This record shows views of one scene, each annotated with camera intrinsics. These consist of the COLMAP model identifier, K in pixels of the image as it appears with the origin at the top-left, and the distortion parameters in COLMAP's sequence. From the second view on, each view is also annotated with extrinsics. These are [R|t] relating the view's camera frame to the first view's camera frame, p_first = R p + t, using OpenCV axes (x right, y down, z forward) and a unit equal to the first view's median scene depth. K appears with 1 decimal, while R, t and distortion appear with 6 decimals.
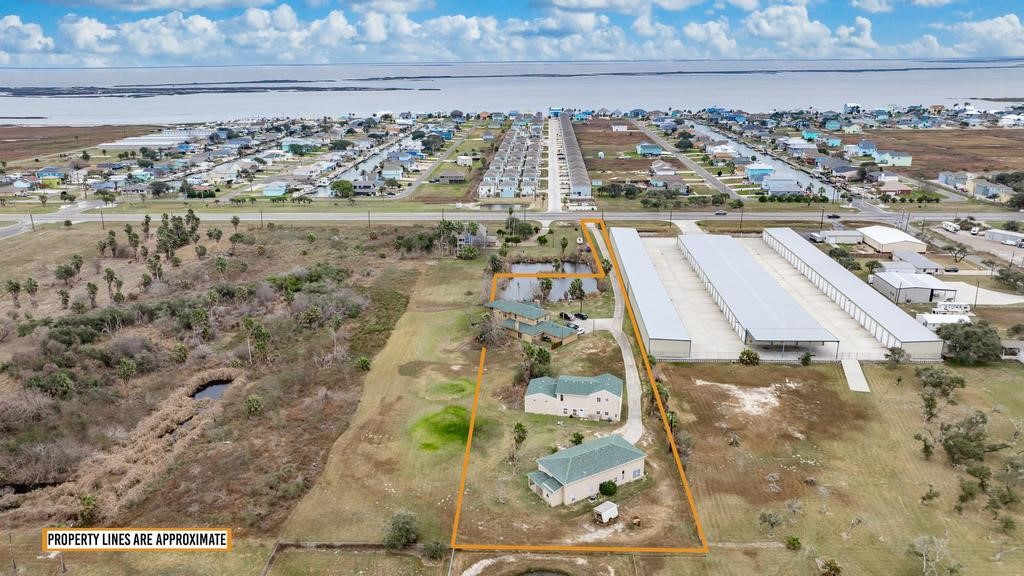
lens RADIAL K [[718.2, 0, 512.0], [0, 718.2, 288.0], [0, 0, 1]] dist [-0.002553, 0.000514]
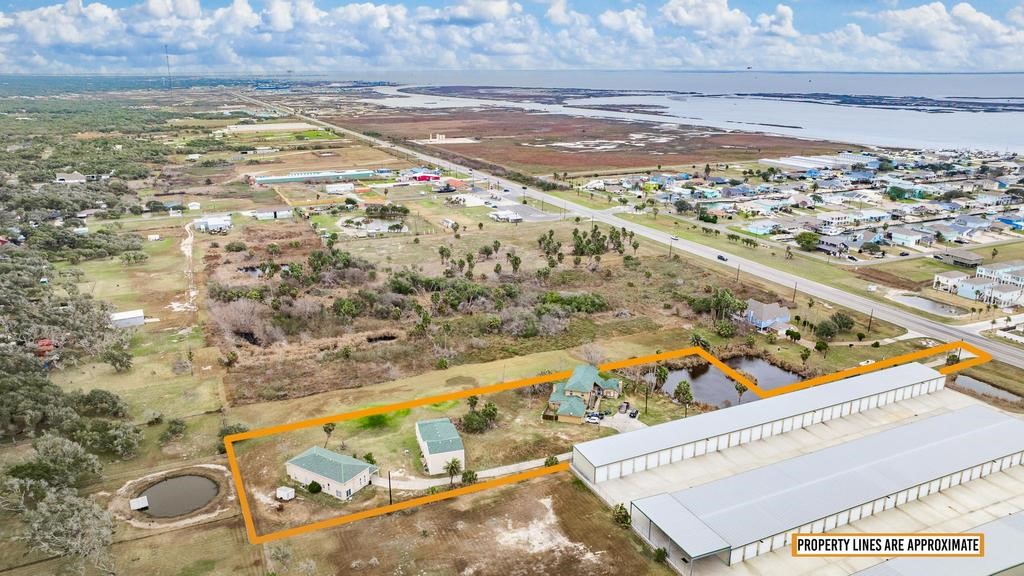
lens RADIAL K [[734.3, 0, 512.0], [0, 734.3, 288.0], [0, 0, 1]] dist [-0.015749, -0.004872]
pose [[0.466848, 0.270104, -0.842079, 0.952970], [-0.278192, 0.948728, 0.150083, -0.263107], [0.839442, 0.164193, 0.518052, 0.393459]]
